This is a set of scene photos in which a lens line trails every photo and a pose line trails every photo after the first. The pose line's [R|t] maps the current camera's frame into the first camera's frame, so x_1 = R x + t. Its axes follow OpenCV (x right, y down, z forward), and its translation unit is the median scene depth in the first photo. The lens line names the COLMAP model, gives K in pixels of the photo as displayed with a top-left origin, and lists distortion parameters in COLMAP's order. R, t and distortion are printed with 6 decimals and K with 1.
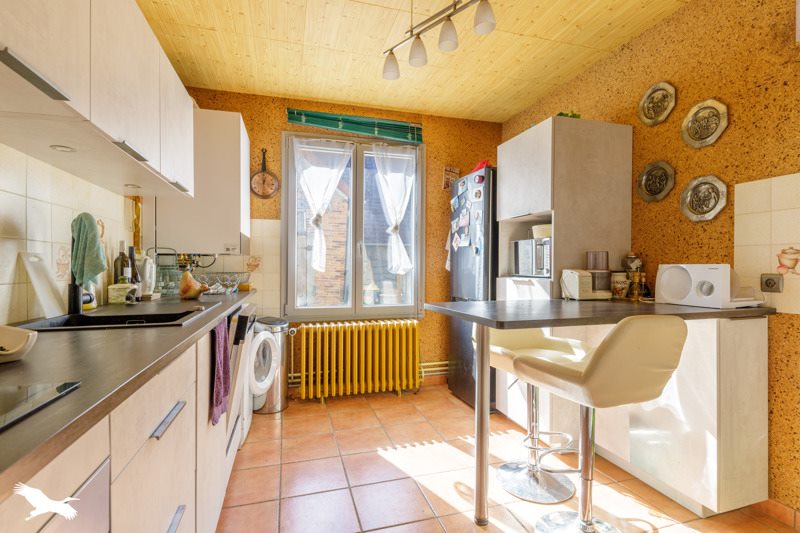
lens RADIAL K [[388.0, 0, 401.4], [0, 388.0, 268.3], [0, 0, 1]] dist [-0.003012, -0.000812]
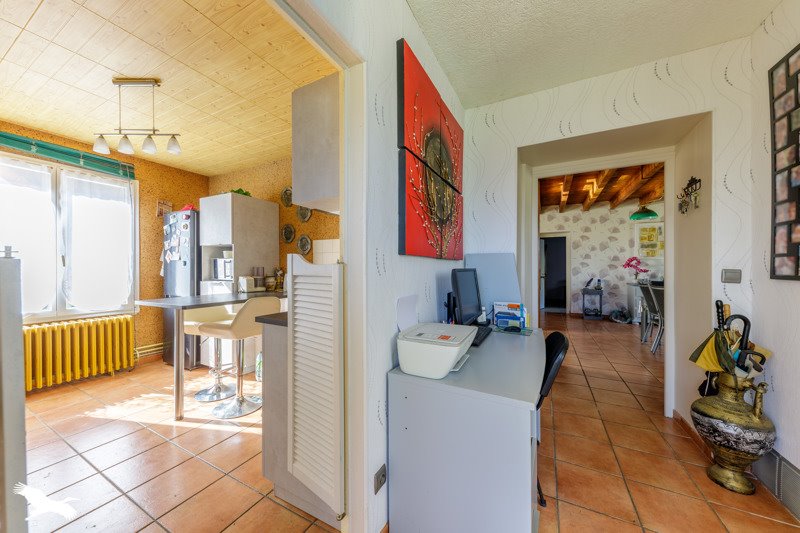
lens RADIAL K [[277.7, 0, 399.4], [0, 277.7, 271.6], [0, 0, 1]] dist [0.000109, -0.000427]
pose [[0.698105, -0.009060, 0.715938, 0.003609], [0.002885, 0.999947, 0.009841, -0.024106], [-0.715989, -0.004804, 0.698095, -0.364480]]
